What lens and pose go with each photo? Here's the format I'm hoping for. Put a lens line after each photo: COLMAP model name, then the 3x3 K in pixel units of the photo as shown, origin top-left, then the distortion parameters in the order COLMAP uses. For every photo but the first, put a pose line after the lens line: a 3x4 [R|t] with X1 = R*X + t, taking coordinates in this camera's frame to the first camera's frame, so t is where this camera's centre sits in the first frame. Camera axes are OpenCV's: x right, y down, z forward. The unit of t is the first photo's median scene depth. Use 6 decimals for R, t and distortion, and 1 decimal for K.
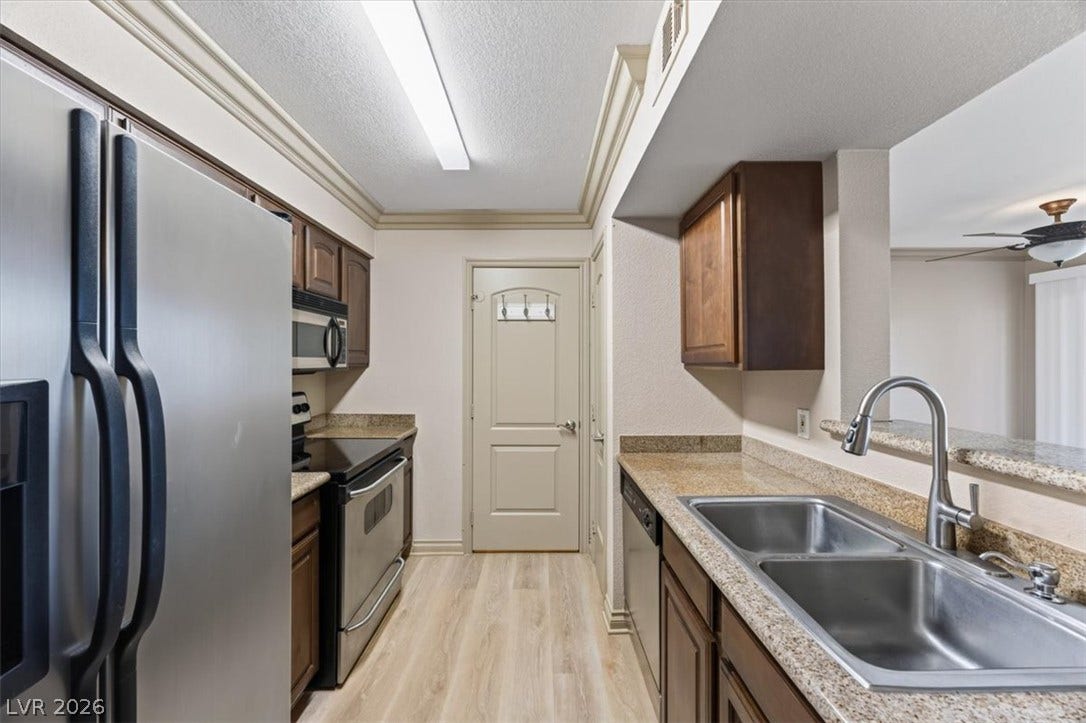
lens RADIAL K [[410.6, 0, 543.0], [0, 410.6, 361.5], [0, 0, 1]] dist [-0.003734, -0.000058]
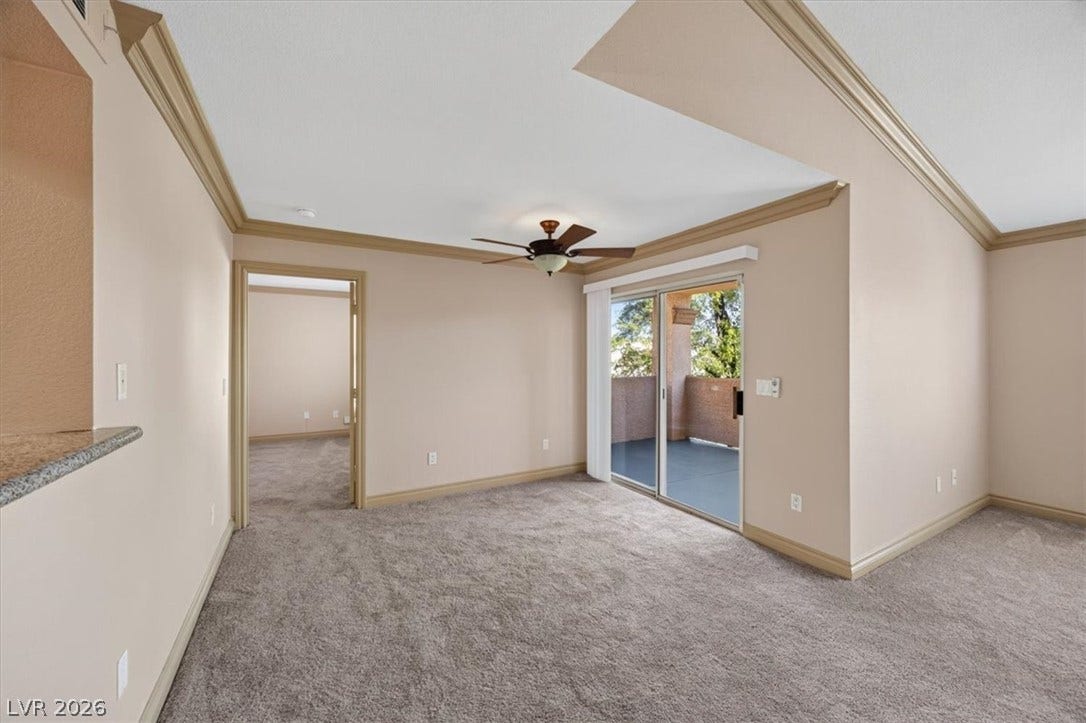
lens RADIAL K [[410.6, 0, 543.0], [0, 410.6, 361.5], [0, 0, 1]] dist [-0.003734, -0.000058]
pose [[0.870670, -0.007122, 0.491816, 0.907993], [-0.000396, 0.999885, 0.015179, -0.000860], [-0.491868, -0.013411, 0.870567, -0.060725]]
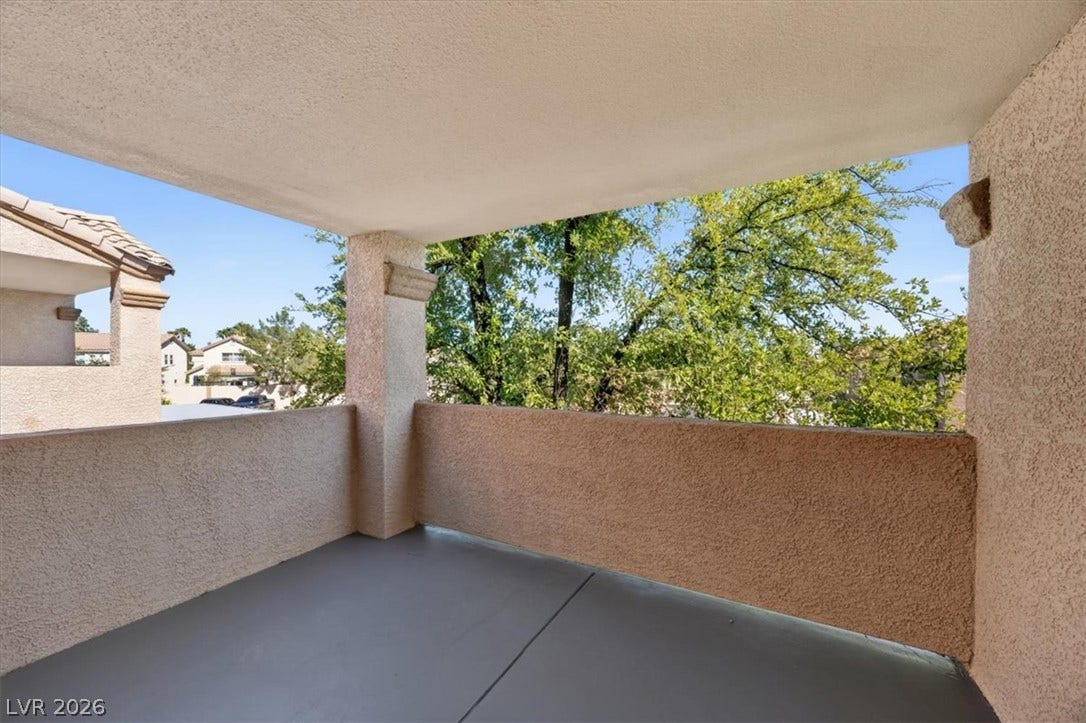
lens RADIAL K [[410.6, 0, 543.0], [0, 410.6, 361.5], [0, 0, 1]] dist [-0.003734, -0.000058]
pose [[0.480808, -0.005007, 0.876812, 2.473110], [0.002578, 0.999987, 0.004297, -0.006030], [-0.876822, 0.000195, 0.480815, 1.105347]]
